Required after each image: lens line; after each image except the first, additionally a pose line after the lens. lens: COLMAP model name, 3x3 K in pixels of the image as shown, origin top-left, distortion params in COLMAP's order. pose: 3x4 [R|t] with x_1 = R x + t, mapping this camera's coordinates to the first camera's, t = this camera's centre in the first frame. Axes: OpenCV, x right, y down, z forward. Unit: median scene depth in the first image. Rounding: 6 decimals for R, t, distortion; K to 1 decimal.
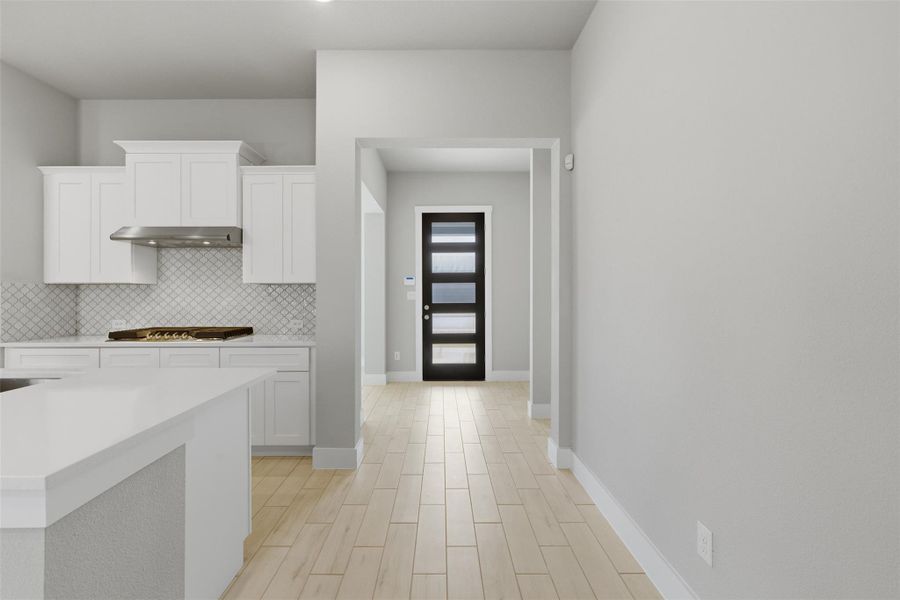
lens RADIAL K [[404.6, 0, 437.8], [0, 404.6, 294.5], [0, 0, 1]] dist [-0.013440, 0.006476]
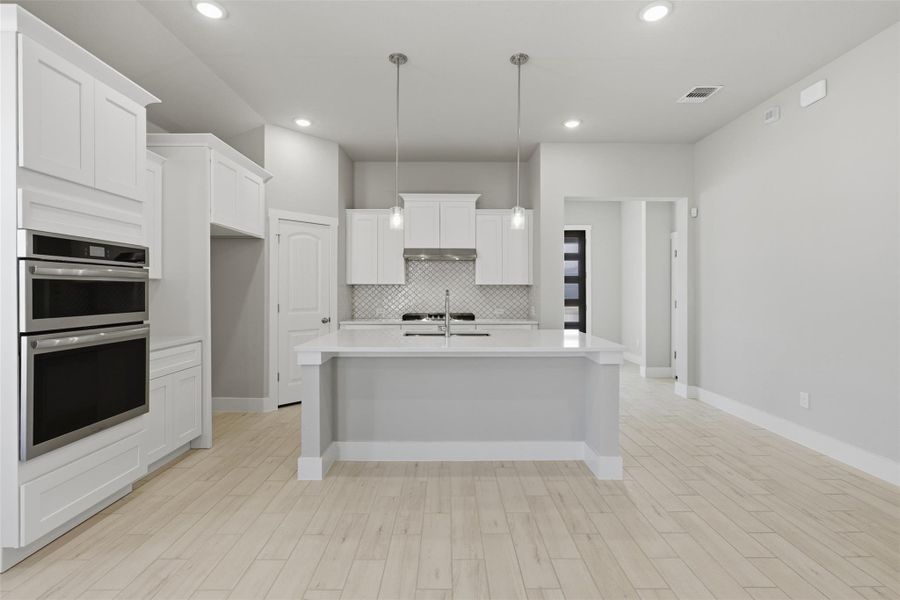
lens RADIAL K [[404.6, 0, 448.7], [0, 404.6, 289.2], [0, 0, 1]] dist [-0.013440, 0.006476]
pose [[0.999990, 0.003373, 0.002885, -0.587736], [-0.003350, 0.999963, -0.007929, 0.002274], [-0.002912, 0.007919, 0.999964, -0.553596]]
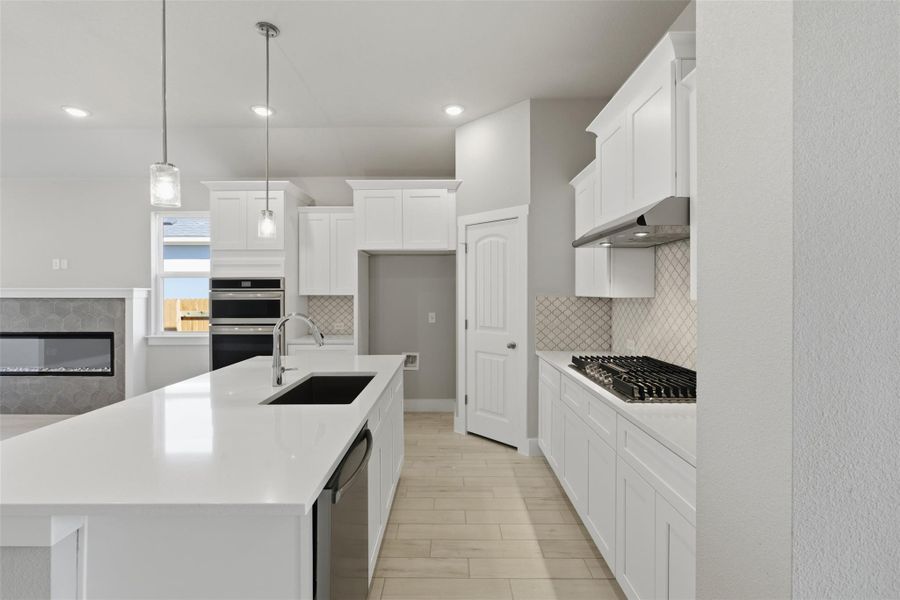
lens RADIAL K [[404.6, 0, 449.6], [0, 404.6, 292.7], [0, 0, 1]] dist [-0.013440, 0.006476]
pose [[-0.002858, 0.002476, -0.999993, 0.040856], [-0.001058, 0.999996, 0.002479, -0.038944], [0.999995, 0.001065, -0.002855, 0.681716]]
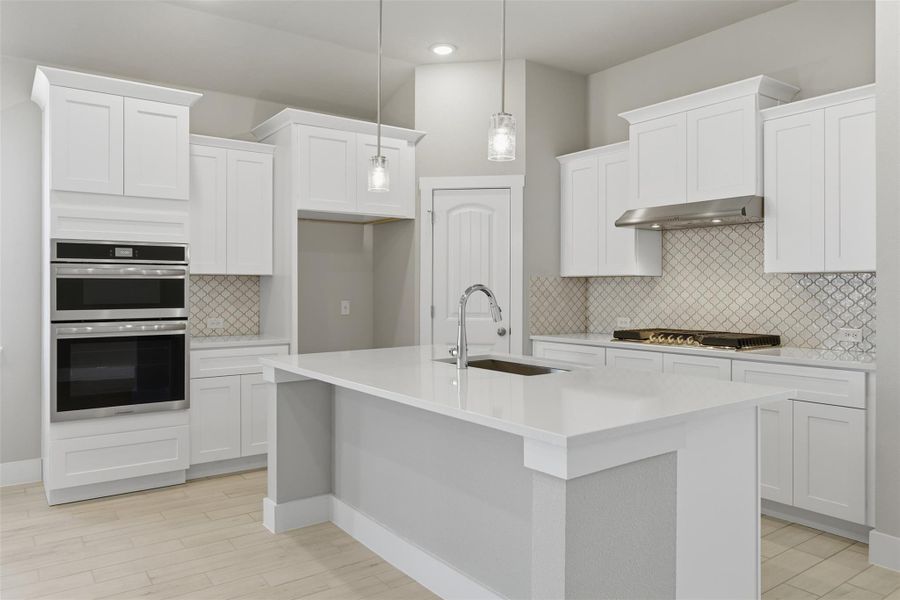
lens RADIAL K [[624.2, 0, 453.4], [0, 624.2, 287.0], [0, 0, 1]] dist [-0.005906, 0.002412]
pose [[0.588518, -0.000049, -0.808484, 0.083783], [-0.003023, 0.999993, -0.002261, 0.001103], [0.808478, 0.003775, 0.588514, -0.093892]]
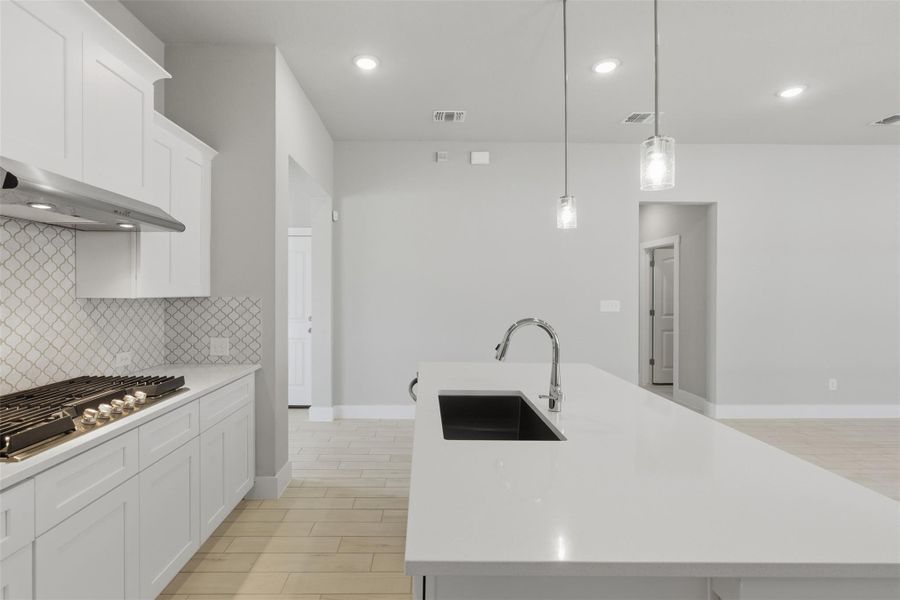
lens RADIAL K [[432.0, 0, 443.4], [0, 432.0, 288.1], [0, 0, 1]] dist [-0.026923, 0.000441]
pose [[-0.038375, 0.008978, 0.999223, -1.123427], [0.006942, 0.999938, -0.008718, -0.032681], [-0.999239, 0.006602, -0.038435, 0.566663]]
